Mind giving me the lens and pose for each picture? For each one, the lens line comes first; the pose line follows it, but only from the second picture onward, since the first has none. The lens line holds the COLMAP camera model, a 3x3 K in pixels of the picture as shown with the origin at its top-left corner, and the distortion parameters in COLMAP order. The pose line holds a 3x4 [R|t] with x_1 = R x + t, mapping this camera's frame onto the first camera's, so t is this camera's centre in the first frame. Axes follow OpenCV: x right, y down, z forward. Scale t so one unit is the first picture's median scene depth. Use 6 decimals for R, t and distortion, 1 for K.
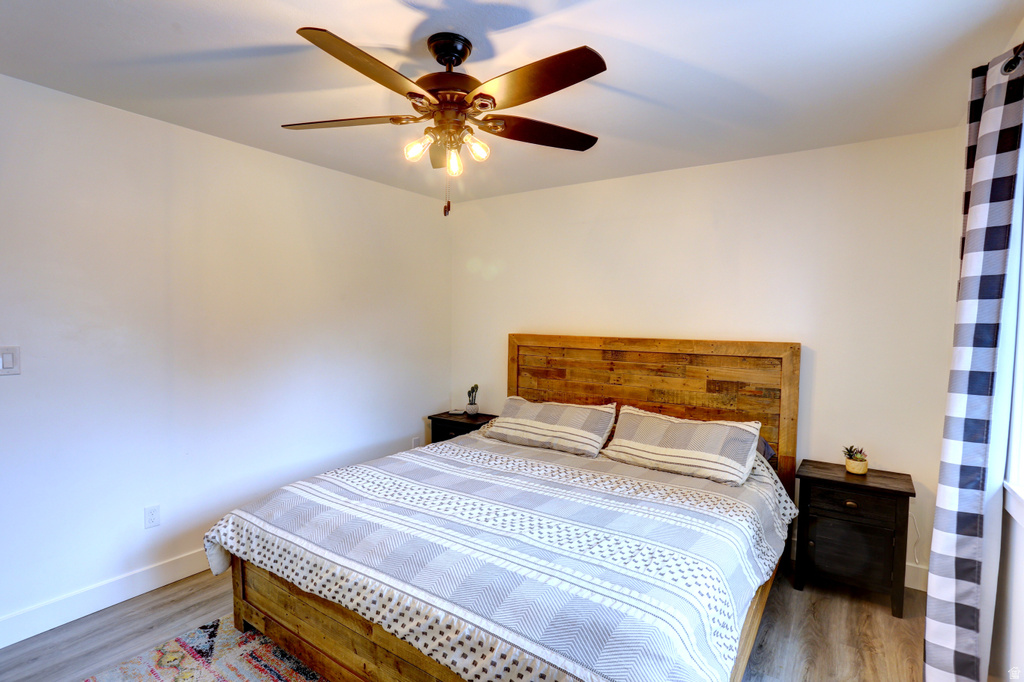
lens RADIAL K [[479.7, 0, 505.0], [0, 479.7, 341.4], [0, 0, 1]] dist [-0.036842, 0.000753]
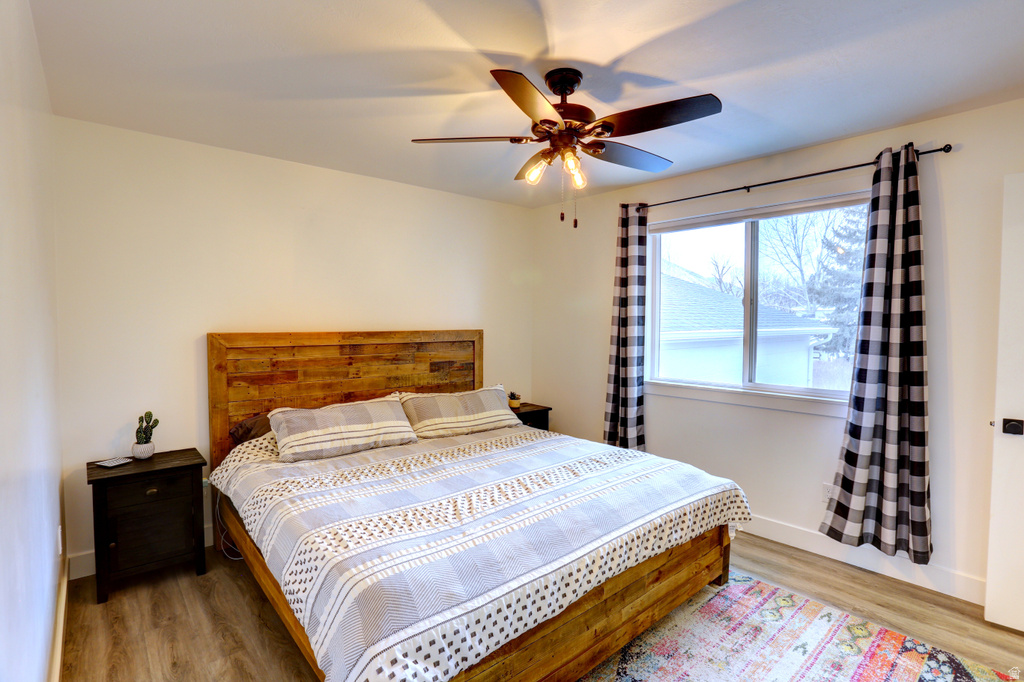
lens RADIAL K [[479.7, 0, 503.4], [0, 479.7, 344.1], [0, 0, 1]] dist [-0.036842, 0.000753]
pose [[0.268624, -0.057044, 0.961555, -0.711114], [0.039882, 0.998048, 0.048068, -0.019385], [-0.962419, 0.025436, 0.270374, 0.462144]]
